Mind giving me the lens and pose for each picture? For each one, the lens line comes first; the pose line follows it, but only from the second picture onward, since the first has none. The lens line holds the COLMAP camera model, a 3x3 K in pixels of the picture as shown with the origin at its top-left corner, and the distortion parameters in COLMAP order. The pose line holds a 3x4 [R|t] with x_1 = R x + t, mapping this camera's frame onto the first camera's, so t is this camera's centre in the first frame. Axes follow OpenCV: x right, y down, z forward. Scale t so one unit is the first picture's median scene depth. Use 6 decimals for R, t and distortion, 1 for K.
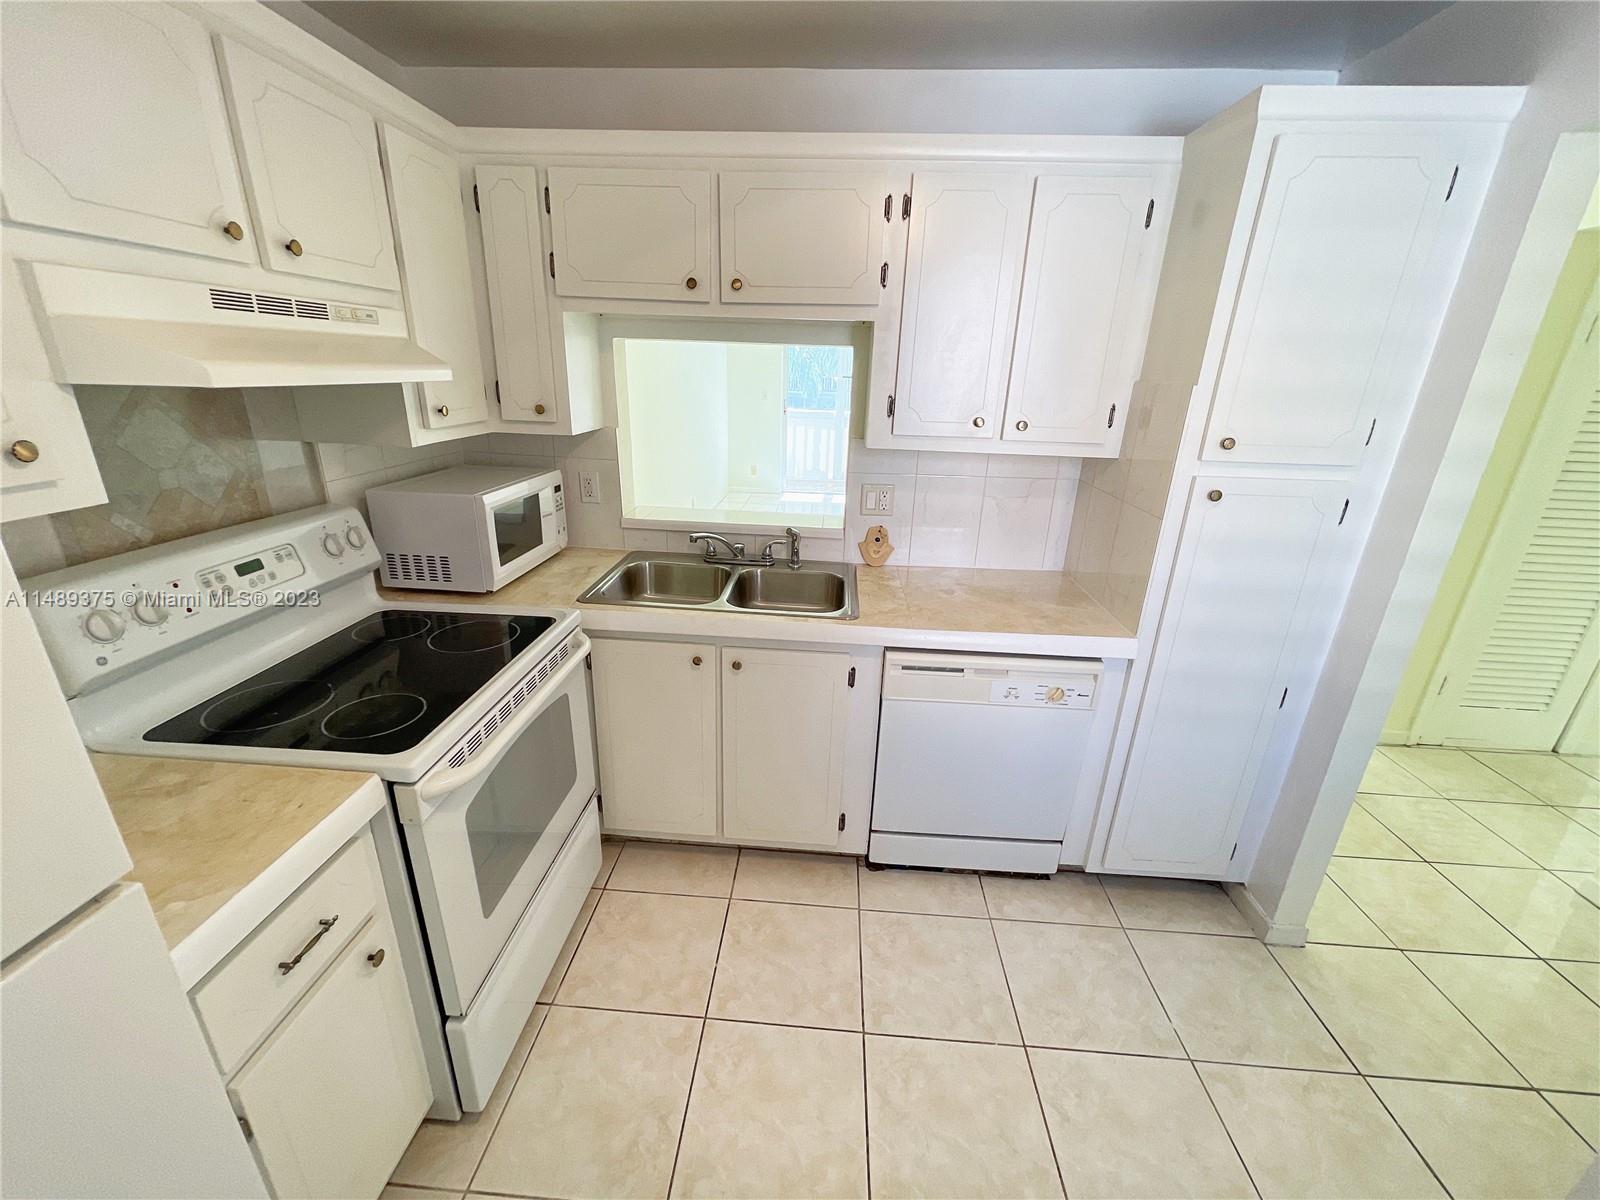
lens RADIAL K [[648.4, 0, 797.7], [0, 648.4, 602.5], [0, 0, 1]] dist [-0.000496, -0.000319]
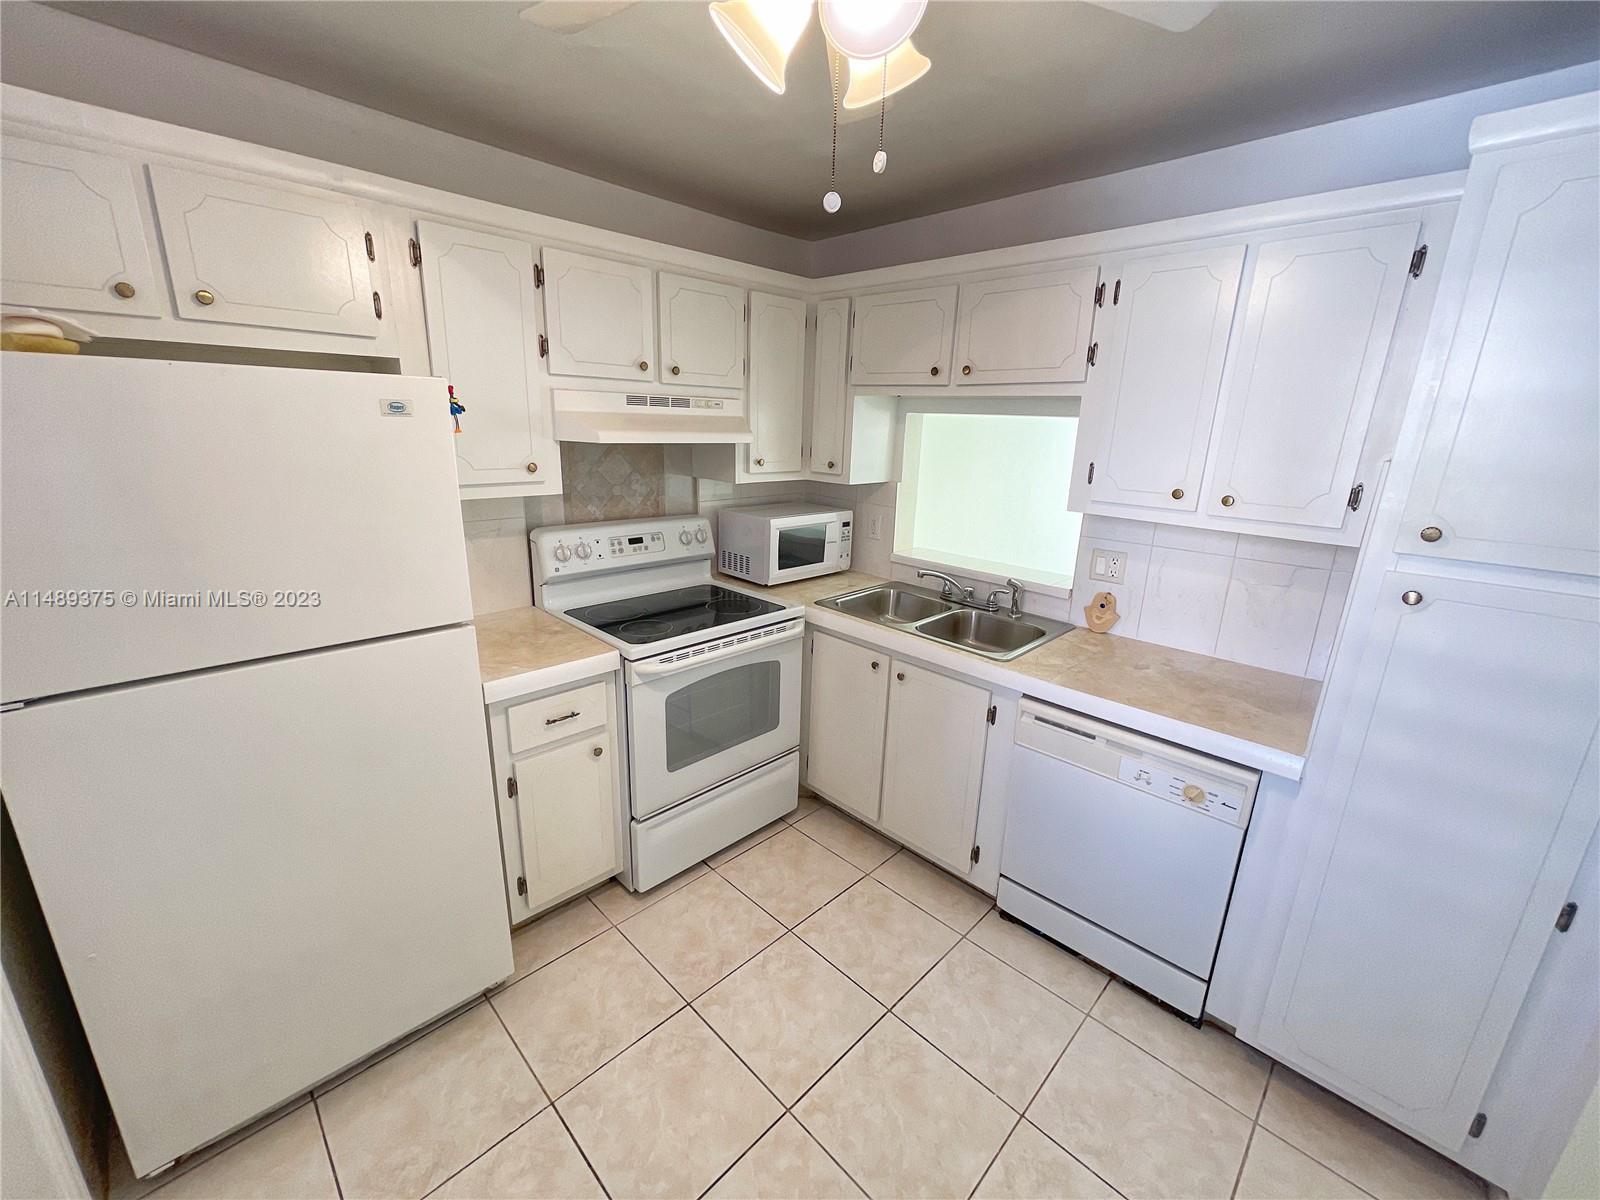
lens RADIAL K [[648.4, 0, 795.0], [0, 648.4, 601.1], [0, 0, 1]] dist [-0.000496, -0.000319]
pose [[0.751220, 0.171519, -0.637377, 0.512686], [-0.232353, 0.972556, -0.012137, 0.021690], [0.617803, 0.157214, 0.770456, -0.071330]]
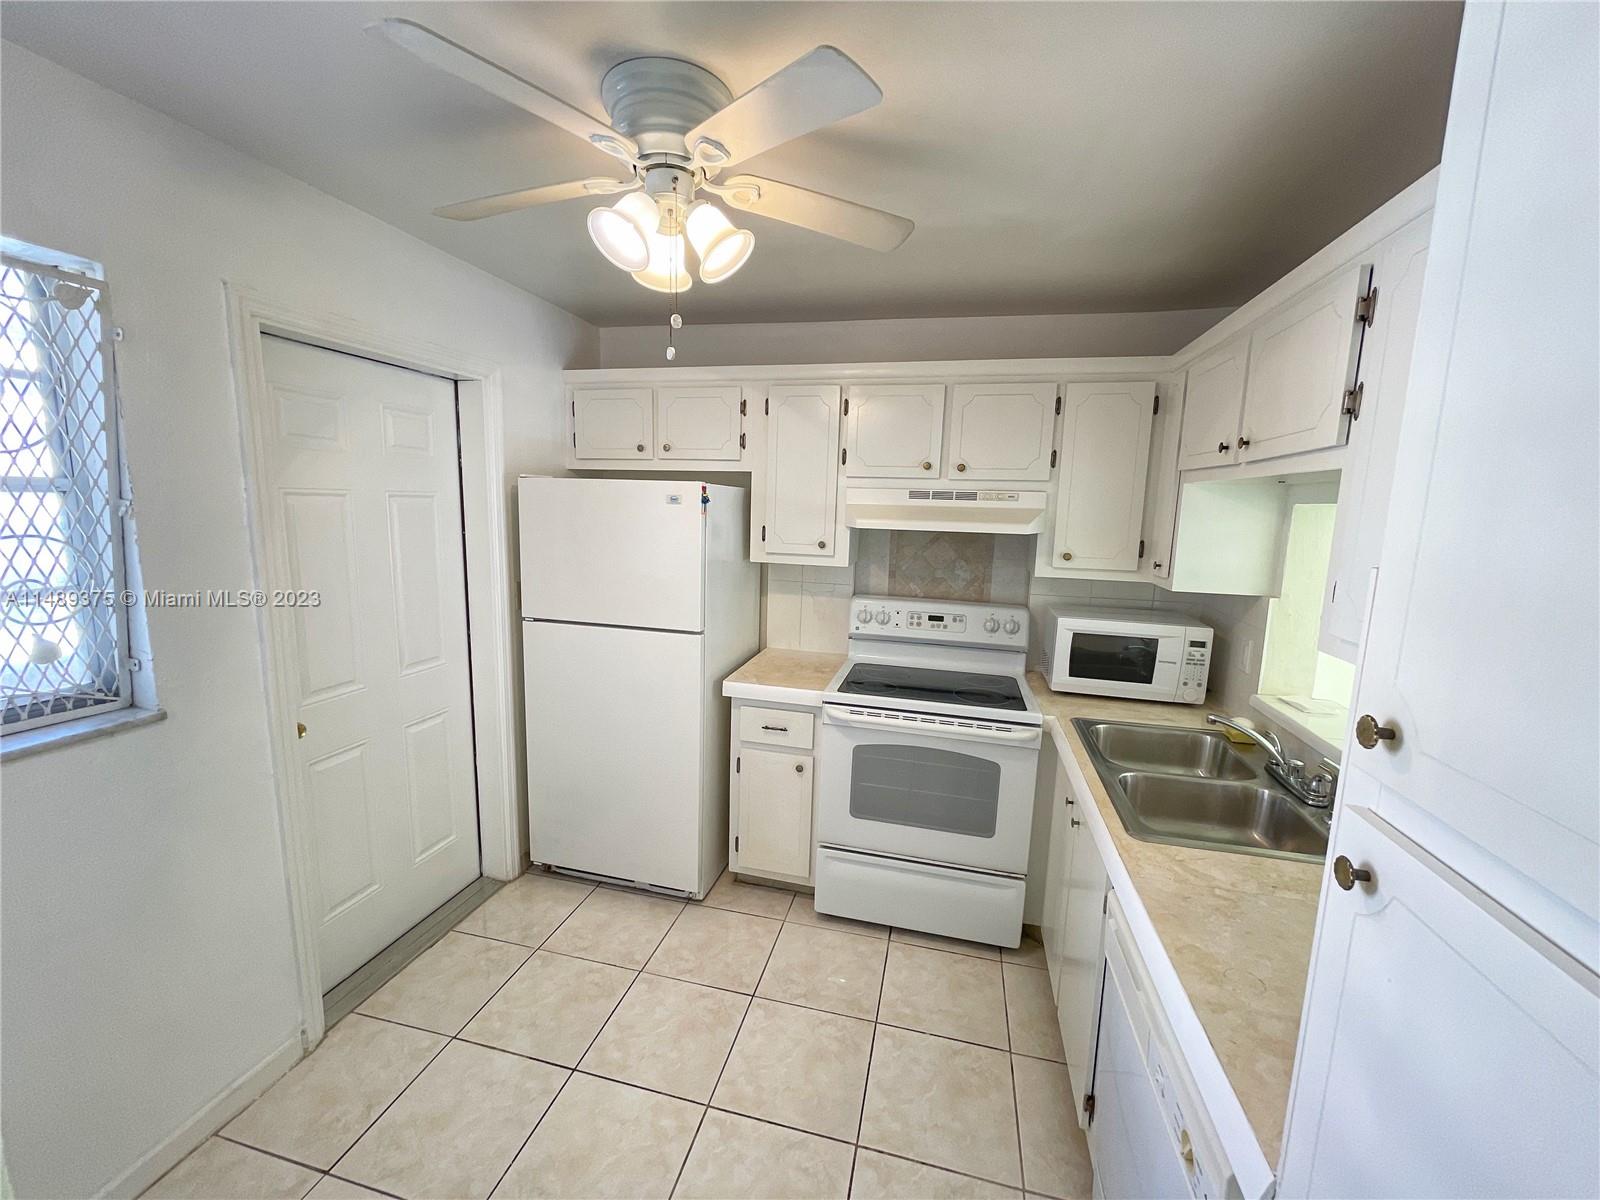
lens RADIAL K [[648.4, 0, 795.7], [0, 648.4, 600.0], [0, 0, 1]] dist [-0.000496, -0.000319]
pose [[-0.176389, 0.112429, -0.977879, 0.899547], [-0.367809, 0.913964, 0.171426, -0.221052], [0.913019, 0.389910, -0.119860, 0.629114]]
